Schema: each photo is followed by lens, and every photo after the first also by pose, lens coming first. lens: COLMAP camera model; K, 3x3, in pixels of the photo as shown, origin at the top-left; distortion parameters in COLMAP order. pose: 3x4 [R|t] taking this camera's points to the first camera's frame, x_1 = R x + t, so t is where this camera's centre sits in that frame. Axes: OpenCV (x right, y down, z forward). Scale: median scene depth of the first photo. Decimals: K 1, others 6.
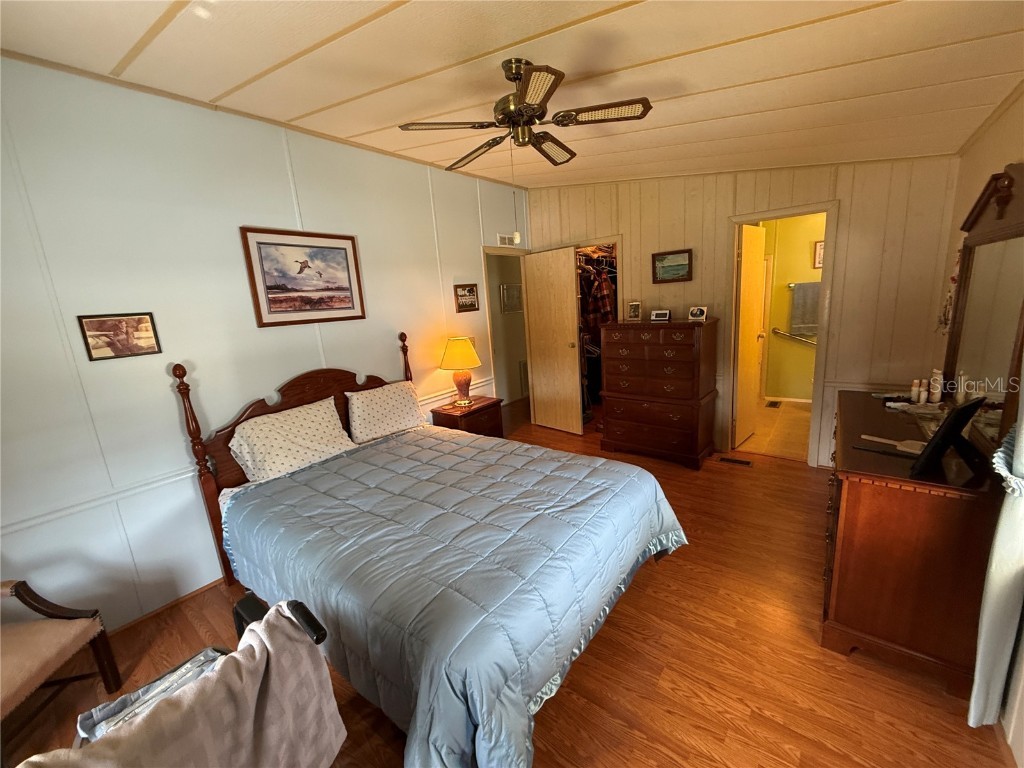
lens RADIAL K [[405.3, 0, 515.4], [0, 405.3, 388.4], [0, 0, 1]] dist [0.000472, 0.000018]
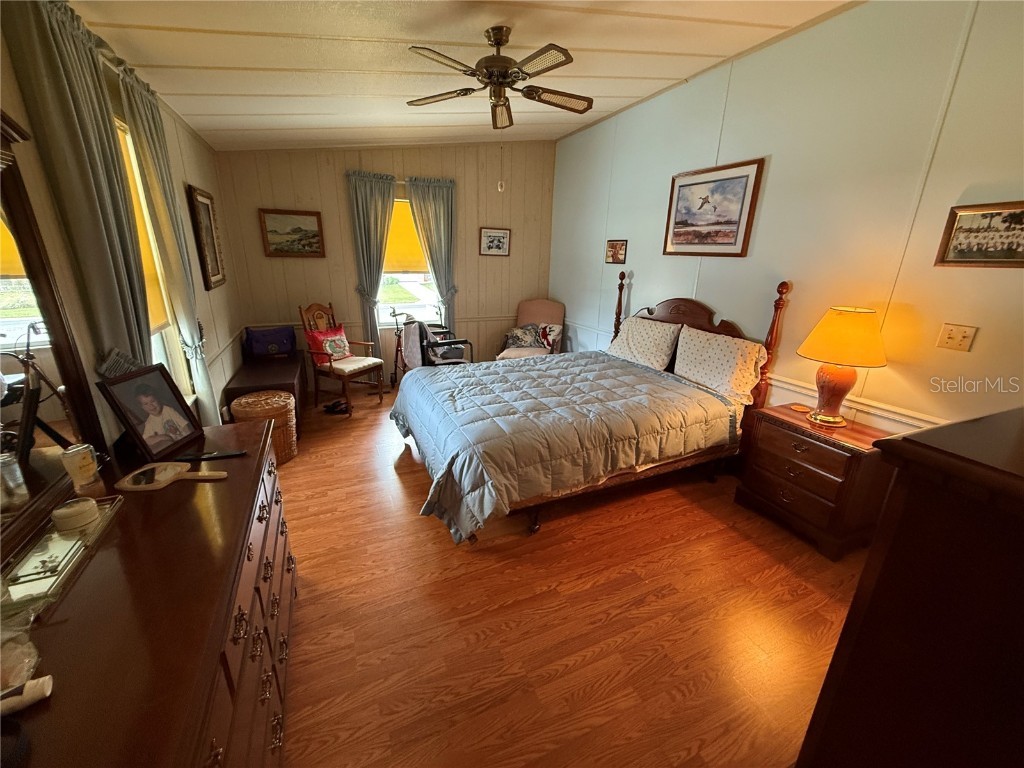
lens RADIAL K [[405.3, 0, 511.7], [0, 405.3, 377.3], [0, 0, 1]] dist [0.000472, 0.000018]
pose [[-0.462056, 0.340605, -0.818836, 0.747571], [-0.151810, 0.879302, 0.451421, -0.292671], [0.873761, 0.332889, -0.354580, 1.064490]]
